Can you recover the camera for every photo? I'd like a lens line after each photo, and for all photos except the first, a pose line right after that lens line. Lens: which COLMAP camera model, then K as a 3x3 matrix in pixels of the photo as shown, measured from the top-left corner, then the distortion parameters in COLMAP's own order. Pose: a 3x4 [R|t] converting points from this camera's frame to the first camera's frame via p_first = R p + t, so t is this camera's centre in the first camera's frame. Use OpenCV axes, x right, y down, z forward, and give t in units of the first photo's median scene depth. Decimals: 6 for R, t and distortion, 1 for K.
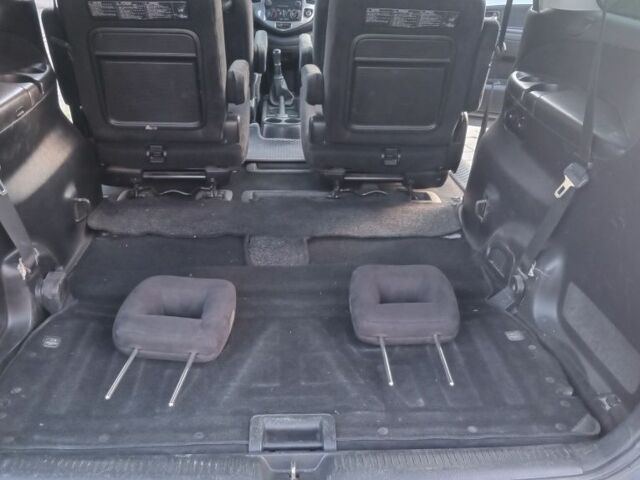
lens RADIAL K [[589.3, 0, 320.0], [0, 589.3, 240.0], [0, 0, 1]] dist [-0.004220, -0.028306]
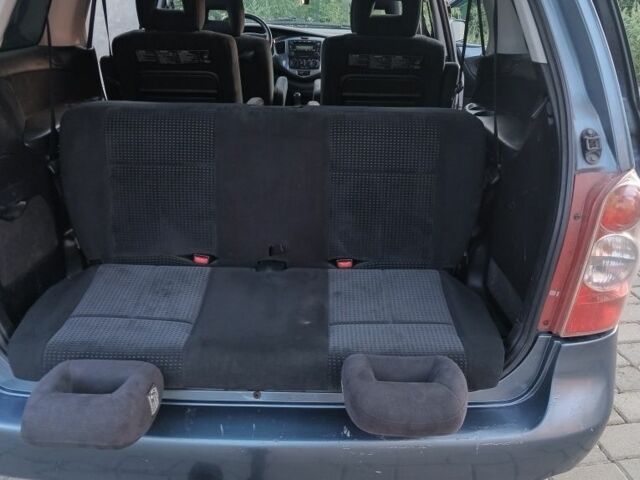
lens RADIAL K [[589.3, 0, 320.0], [0, 589.3, 240.0], [0, 0, 1]] dist [-0.004220, -0.028306]
pose [[0.997154, 0.015738, -0.073737, 0.068482], [-0.021826, 0.996353, -0.082494, 0.065712], [0.072170, 0.083869, 0.993860, -0.137946]]
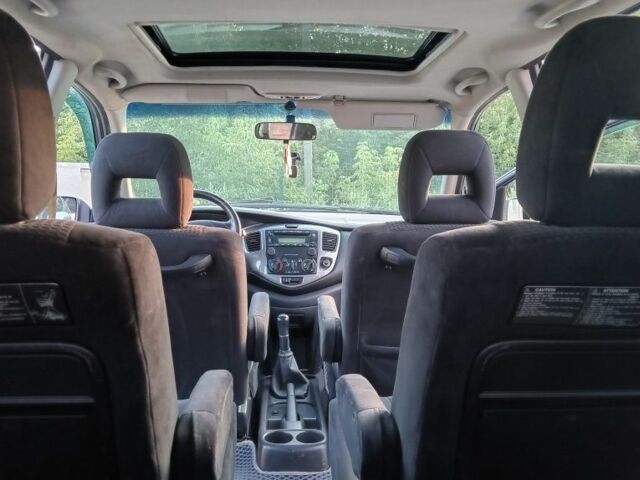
lens RADIAL K [[589.3, 0, 320.0], [0, 589.3, 240.0], [0, 0, 1]] dist [-0.004220, -0.028306]
pose [[0.999674, -0.025473, 0.001746, -0.032207], [0.024293, 0.927849, -0.372165, -0.163868], [0.007860, 0.372086, 0.928165, 0.365397]]
